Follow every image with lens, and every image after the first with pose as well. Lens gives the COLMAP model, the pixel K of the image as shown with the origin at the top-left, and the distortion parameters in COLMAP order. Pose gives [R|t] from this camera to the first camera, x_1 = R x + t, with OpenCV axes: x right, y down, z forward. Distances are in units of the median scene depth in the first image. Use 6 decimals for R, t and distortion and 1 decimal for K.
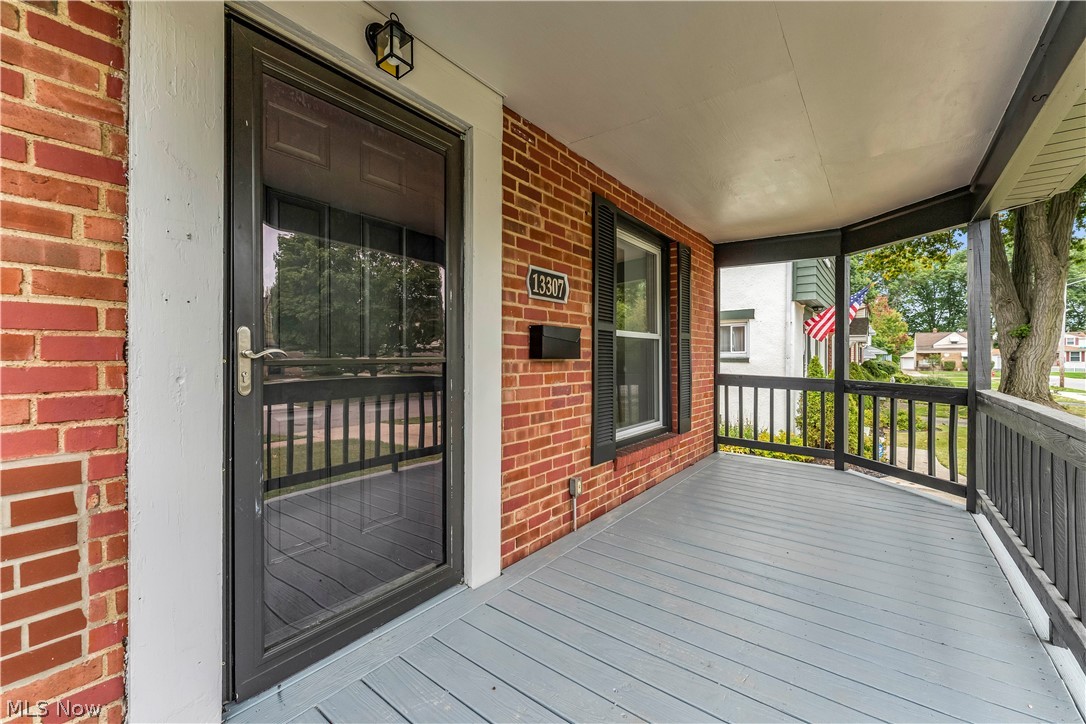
lens RADIAL K [[446.3, 0, 543.0], [0, 446.3, 362.0], [0, 0, 1]] dist [-0.000280, -0.000060]
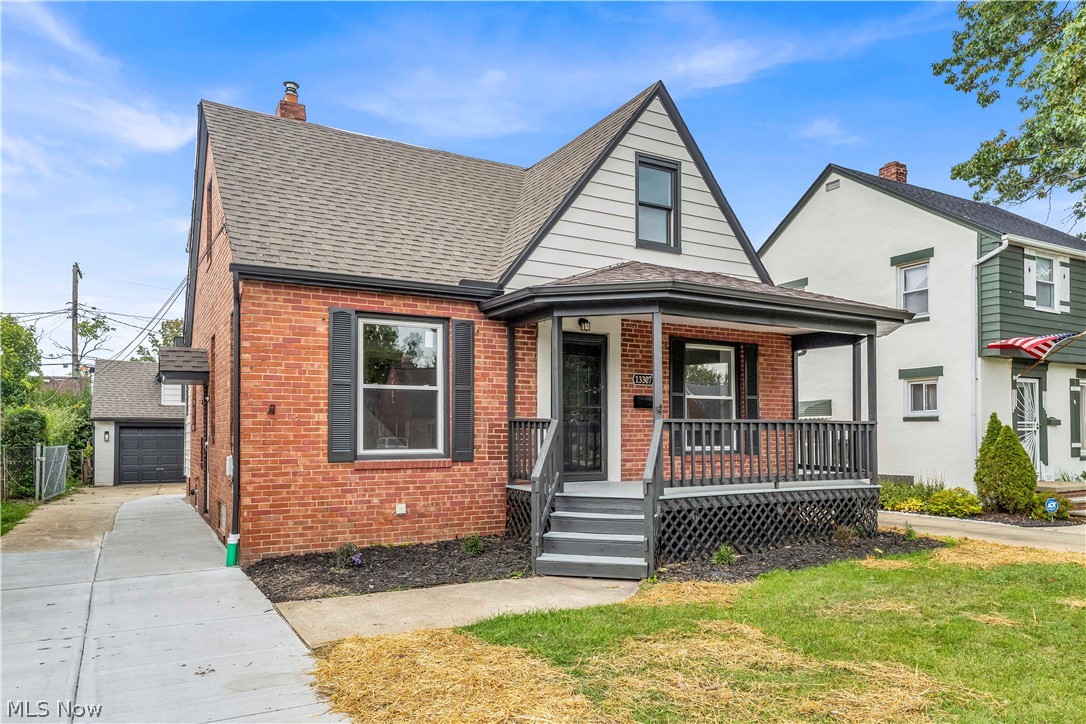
lens RADIAL K [[718.0, 0, 543.2], [0, 718.0, 421.4], [0, 0, 1]] dist [-0.000597, -0.000253]
pose [[0.917906, -0.008450, -0.396709, 1.148865], [-0.002714, 0.999616, -0.027572, 0.188904], [0.396789, 0.026385, 0.917530, -3.087828]]
